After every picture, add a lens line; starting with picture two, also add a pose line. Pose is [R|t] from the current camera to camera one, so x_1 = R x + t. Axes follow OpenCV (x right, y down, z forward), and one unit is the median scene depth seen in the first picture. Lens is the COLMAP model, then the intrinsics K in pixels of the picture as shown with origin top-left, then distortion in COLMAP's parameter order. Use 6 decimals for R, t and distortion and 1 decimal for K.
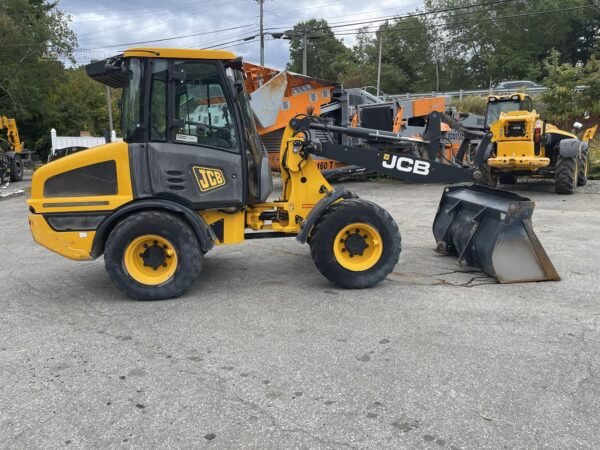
lens RADIAL K [[453.9, 0, 300.0], [0, 453.9, 225.0], [0, 0, 1]] dist [0.072820, -0.094583]
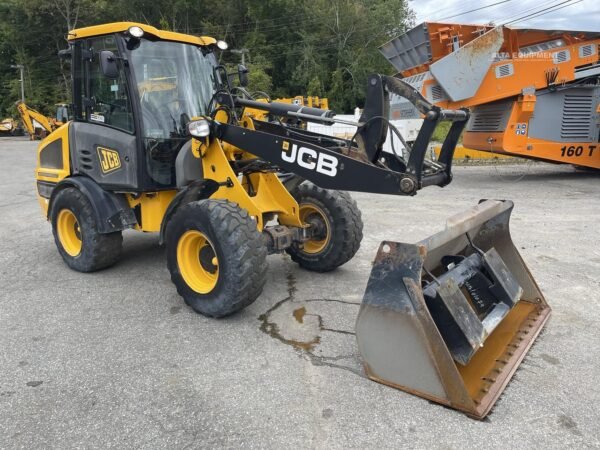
lens RADIAL K [[453.9, 0, 300.0], [0, 453.9, 225.0], [0, 0, 1]] dist [0.072820, -0.094583]
pose [[0.731330, 0.157342, -0.663627, 0.761522], [-0.123236, 0.987495, 0.098321, -0.111042], [0.670798, 0.009878, 0.741574, 0.550148]]
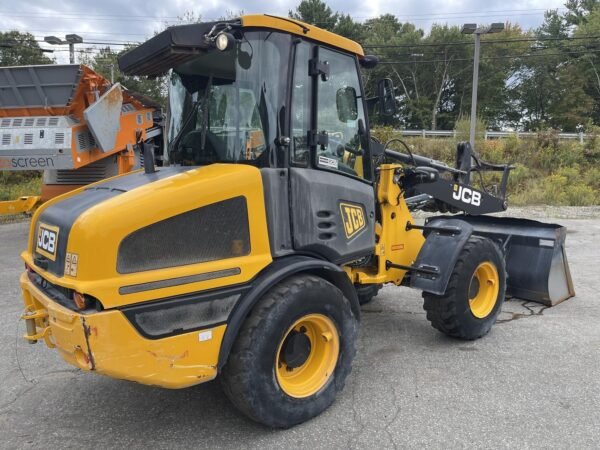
lens RADIAL K [[453.9, 0, 300.0], [0, 453.9, 225.0], [0, 0, 1]] dist [0.072820, -0.094583]
pose [[0.816394, -0.052774, 0.575079, -0.663735], [0.093110, 0.994816, -0.040888, -0.072771], [-0.569940, 0.086926, 0.817075, 0.477413]]
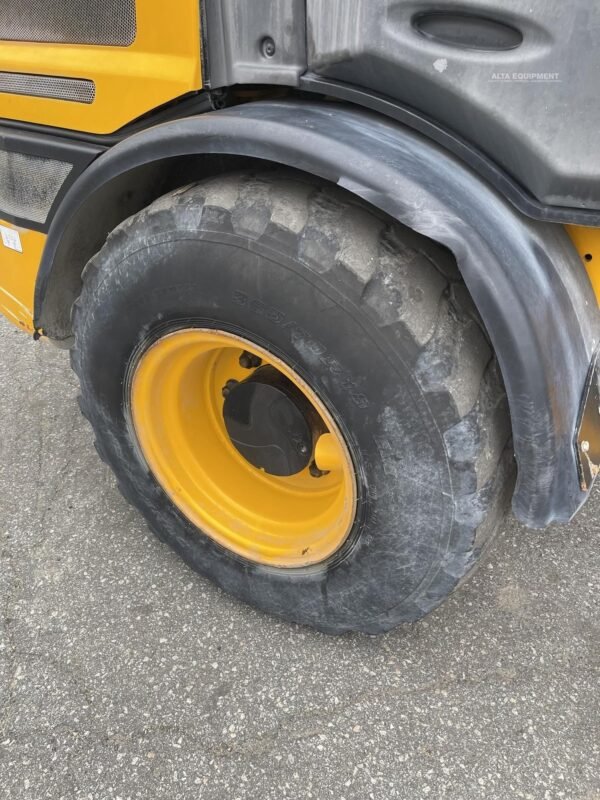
lens RADIAL K [[605.2, 0, 310.7], [0, 605.2, 400.8], [0, 0, 1]] dist [0.072820, -0.094583]
pose [[0.818601, 0.359029, -0.448319, -0.190869], [-0.161397, 0.892890, 0.420356, -0.053548], [0.551219, -0.271746, 0.788867, 0.804798]]
